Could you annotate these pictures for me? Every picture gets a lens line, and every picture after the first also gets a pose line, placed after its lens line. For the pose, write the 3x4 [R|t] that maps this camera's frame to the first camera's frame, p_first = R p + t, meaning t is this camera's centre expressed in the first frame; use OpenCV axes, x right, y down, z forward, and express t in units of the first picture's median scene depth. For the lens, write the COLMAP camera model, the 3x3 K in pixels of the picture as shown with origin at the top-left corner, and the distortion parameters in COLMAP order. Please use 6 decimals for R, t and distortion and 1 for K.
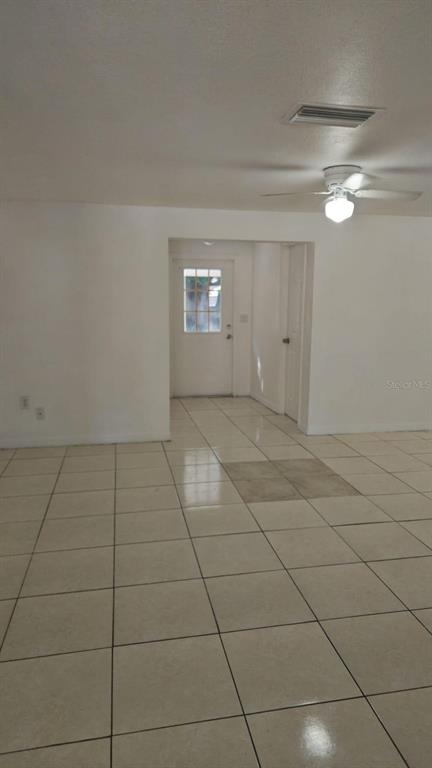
lens RADIAL K [[513.0, 0, 216.0], [0, 513.0, 384.0], [0, 0, 1]] dist [0.003003, 0.000621]
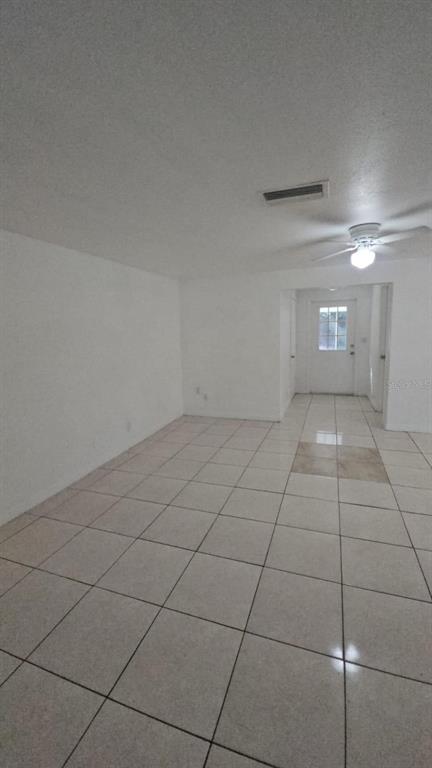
lens RADIAL K [[316.4, 0, 220.1], [0, 316.4, 377.7], [0, 0, 1]] dist [-0.014875, -0.000156]
pose [[0.861770, 0.047815, -0.505041, 0.207682], [-0.050628, 0.998684, 0.008163, -0.018165], [0.504767, 0.018534, 0.863057, 0.085806]]
